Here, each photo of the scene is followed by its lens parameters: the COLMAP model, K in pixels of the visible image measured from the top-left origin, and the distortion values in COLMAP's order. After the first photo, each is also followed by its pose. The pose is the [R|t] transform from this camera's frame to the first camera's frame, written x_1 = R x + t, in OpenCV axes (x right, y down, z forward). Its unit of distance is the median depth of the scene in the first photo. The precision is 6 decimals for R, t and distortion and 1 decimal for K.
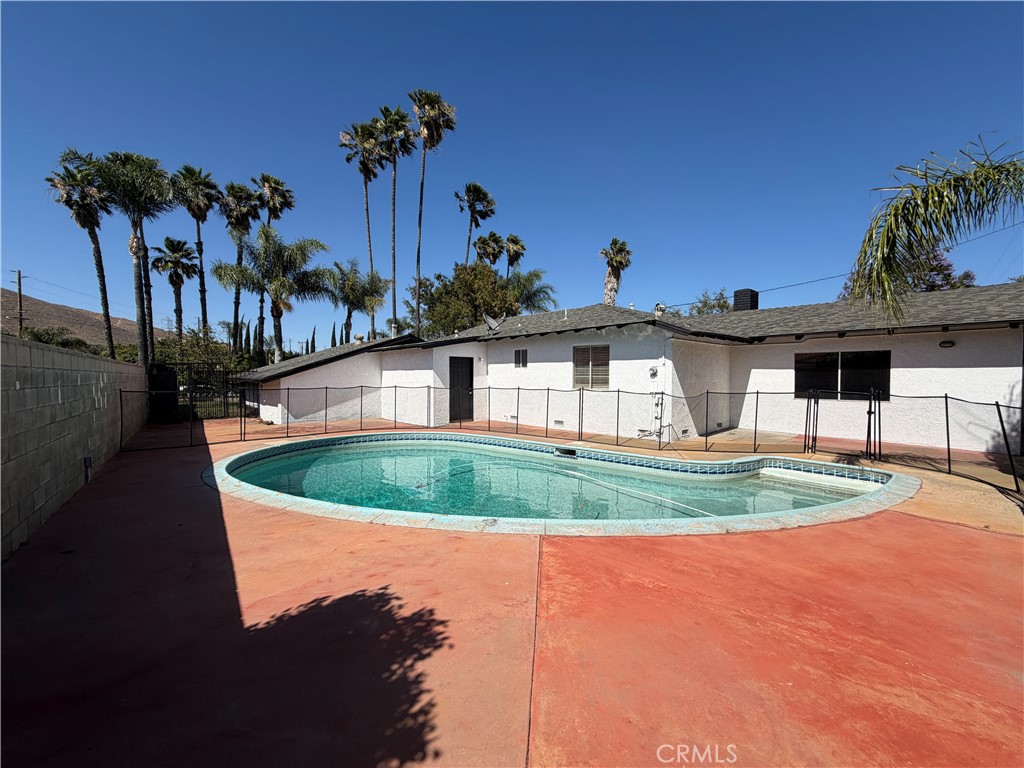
lens RADIAL K [[411.0, 0, 512.0], [0, 411.0, 384.0], [0, 0, 1]] dist [0.022136, -0.023007]
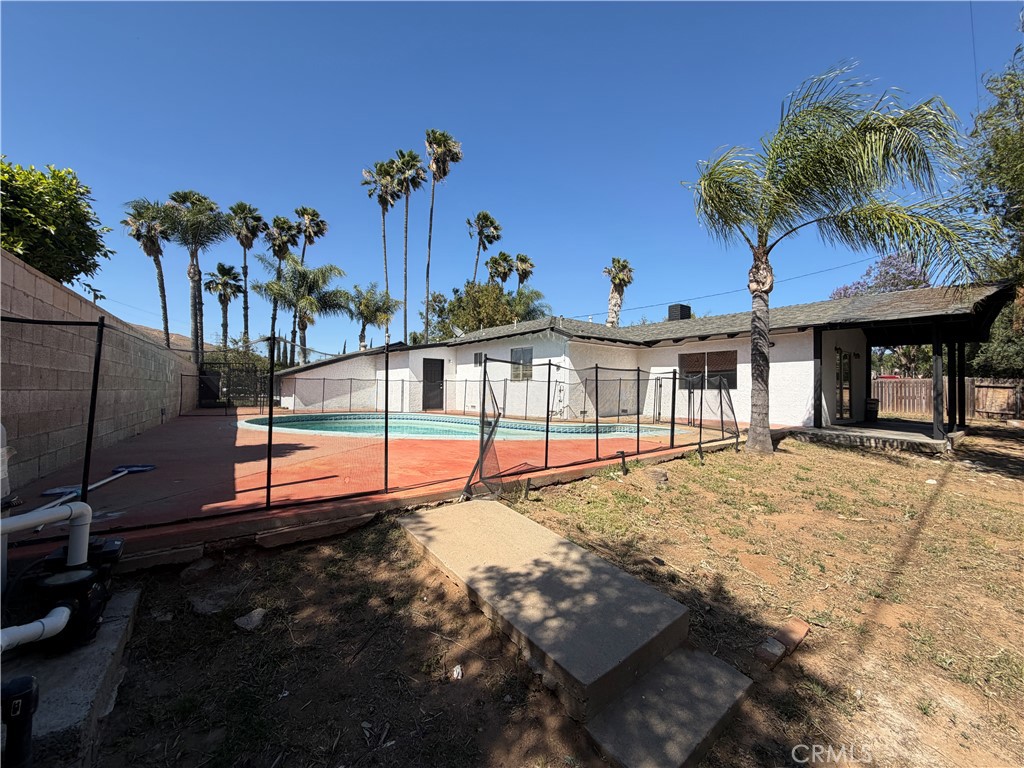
lens RADIAL K [[413.5, 0, 509.4], [0, 413.5, 387.4], [0, 0, 1]] dist [0.002436, 0.000282]
pose [[0.996866, 0.009330, -0.078554, 0.095096], [-0.011718, 0.999481, -0.029993, 0.026022], [0.078233, 0.030820, 0.996459, -0.108802]]
